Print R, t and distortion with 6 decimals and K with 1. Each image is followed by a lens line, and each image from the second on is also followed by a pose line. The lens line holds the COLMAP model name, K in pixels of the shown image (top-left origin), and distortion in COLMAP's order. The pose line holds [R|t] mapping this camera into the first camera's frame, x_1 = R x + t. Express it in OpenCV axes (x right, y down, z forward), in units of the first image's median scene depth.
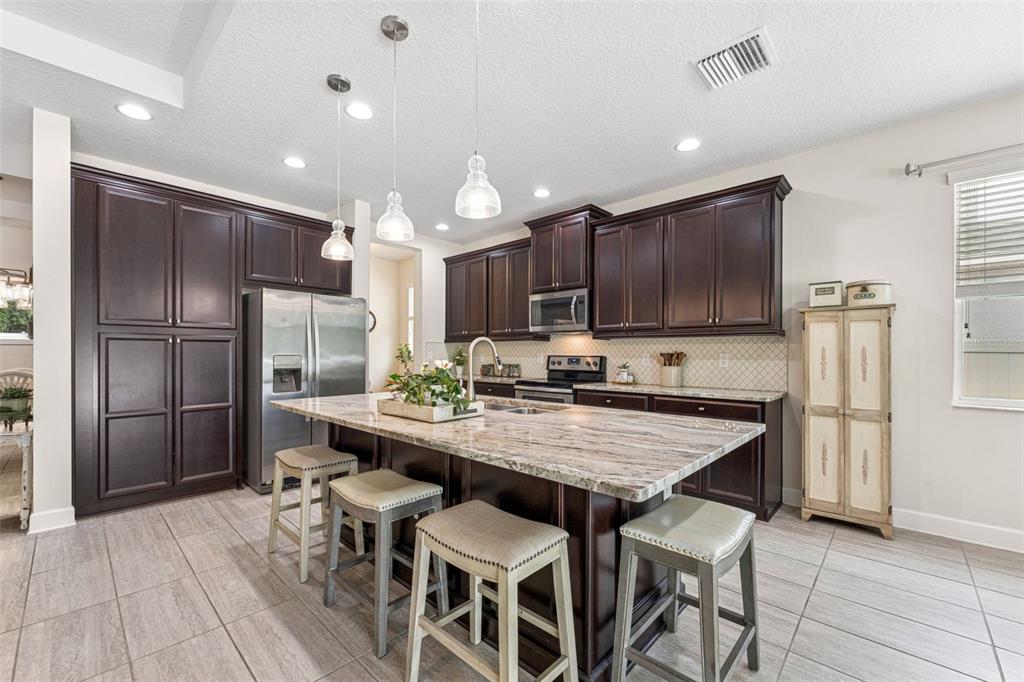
lens RADIAL K [[415.7, 0, 506.5], [0, 415.7, 354.5], [0, 0, 1]] dist [-0.000462, -0.000202]
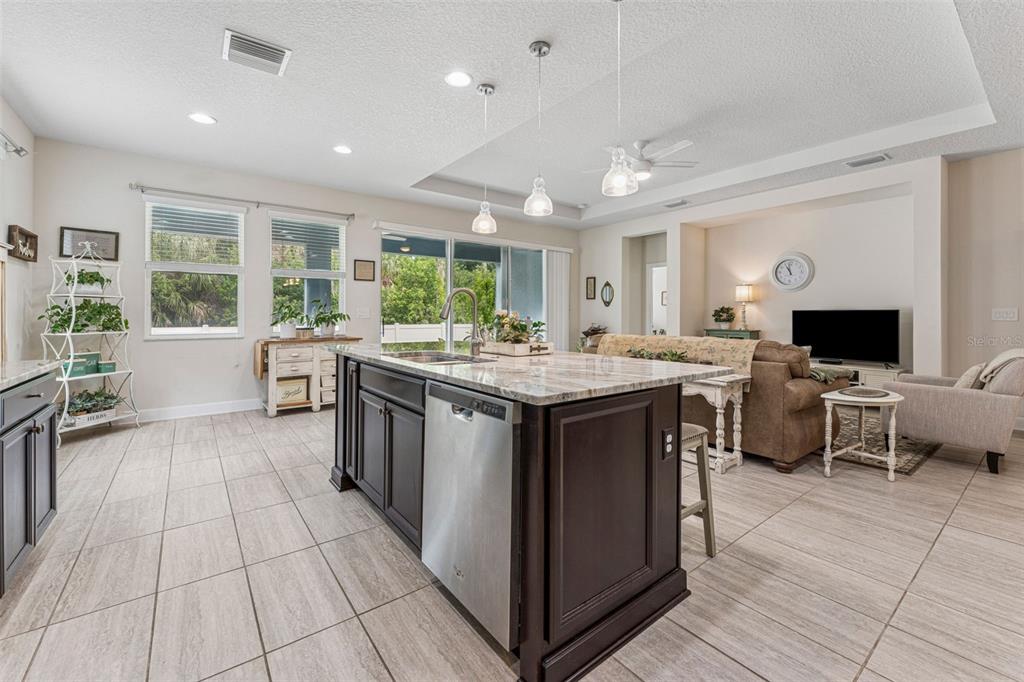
lens RADIAL K [[424.0, 0, 509.5], [0, 424.0, 314.7], [0, 0, 1]] dist [0.000263, 0.000101]
pose [[-0.986606, -0.006380, 0.162997, -0.210137], [-0.006208, 0.999980, 0.001570, 0.013448], [-0.163004, 0.000537, -0.986625, 1.225693]]
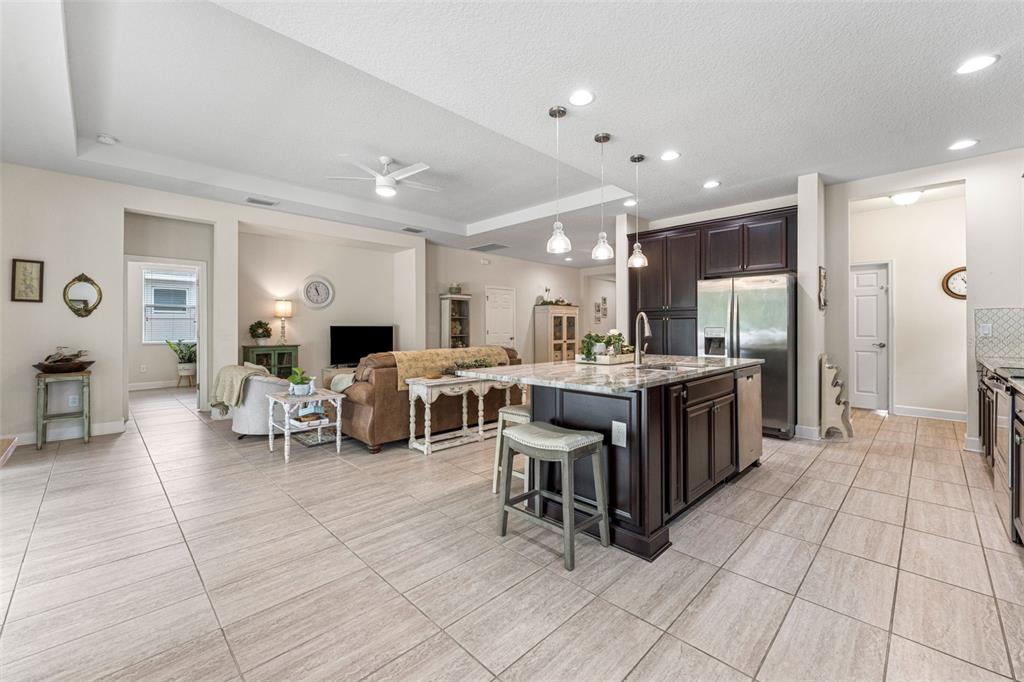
lens RADIAL K [[417.8, 0, 508.3], [0, 417.8, 323.1], [0, 0, 1]] dist [0.001313, -0.000103]
pose [[-0.032327, -0.016224, -0.999346, 0.792909], [-0.001104, 0.999868, -0.016196, 0.009494], [0.999477, 0.000580, -0.032340, 0.355963]]
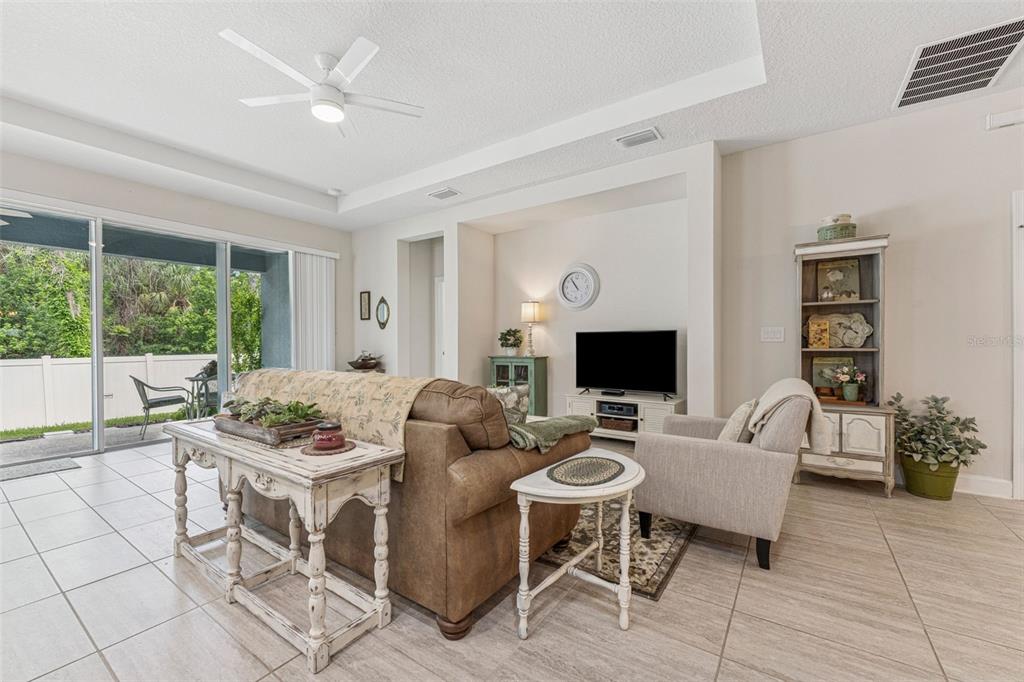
lens RADIAL K [[411.9, 0, 513.5], [0, 411.9, 345.7], [0, 0, 1]] dist [0.002139, 0.000062]
pose [[-0.988836, 0.000975, -0.149003, -0.599994], [-0.000422, 0.999956, 0.009342, 0.022831], [0.149006, 0.009301, -0.988793, 0.742646]]
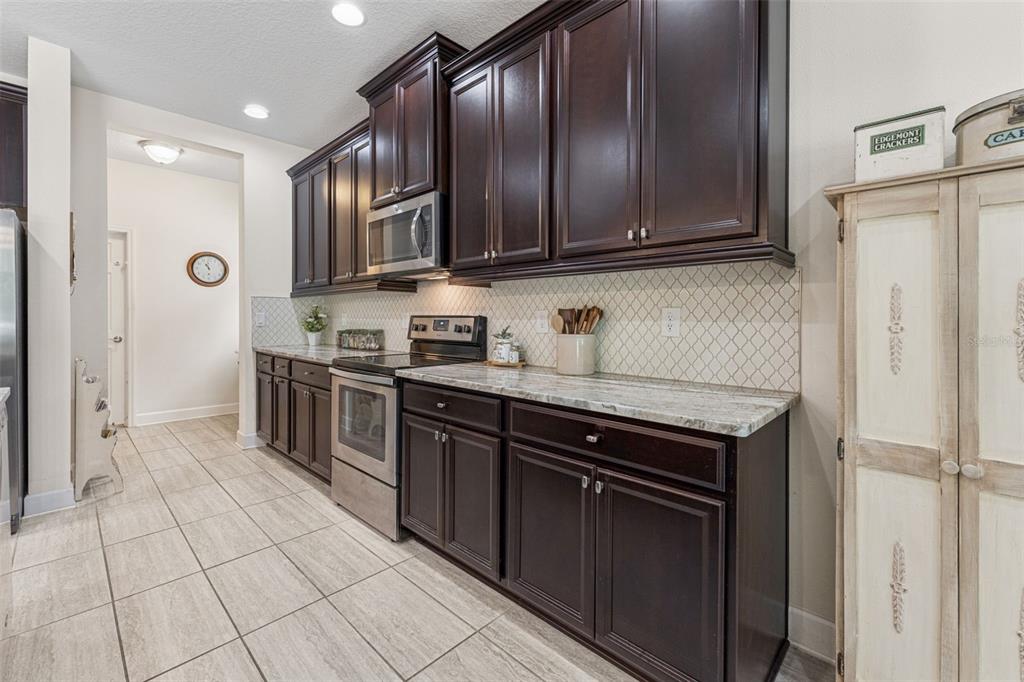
lens RADIAL K [[431.3, 0, 514.4], [0, 431.3, 321.5], [0, 0, 1]] dist [0.002023, -0.000121]
pose [[0.999982, -0.004114, -0.004477, 0.330382], [0.004157, 0.999945, 0.009666, 0.007423], [0.004437, -0.009685, 0.999943, 0.476710]]
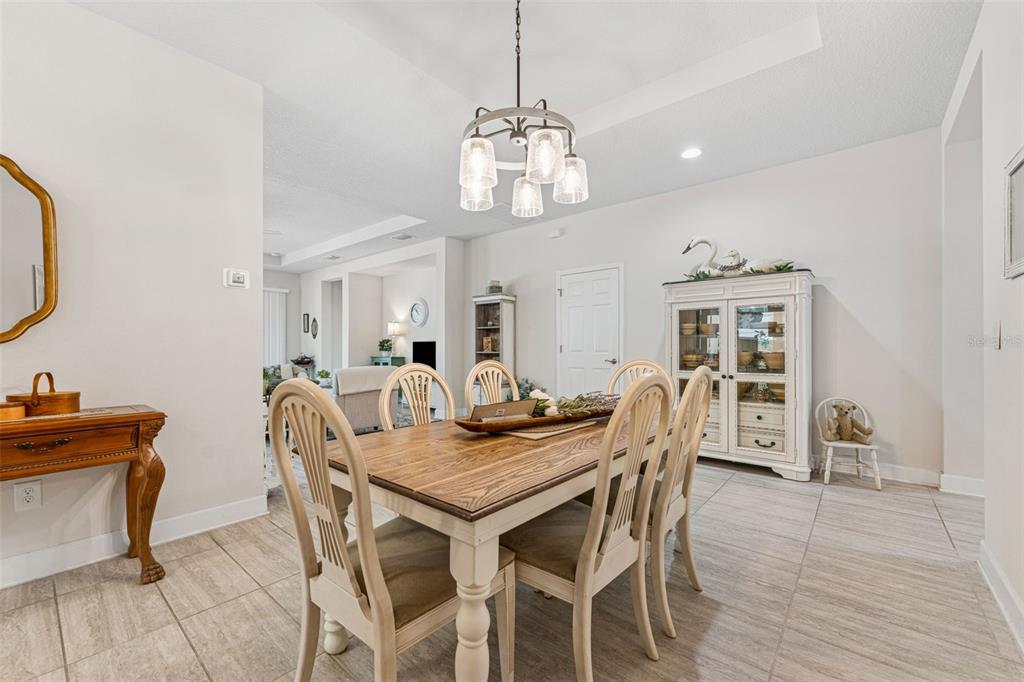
lens RADIAL K [[411.9, 0, 513.5], [0, 411.9, 345.7], [0, 0, 1]] dist [0.002139, 0.000062]
pose [[-0.998383, -0.005852, -0.056548, -1.356418], [-0.005590, 0.999973, -0.004774, 0.020102], [0.056574, -0.004451, -0.998388, 1.566600]]
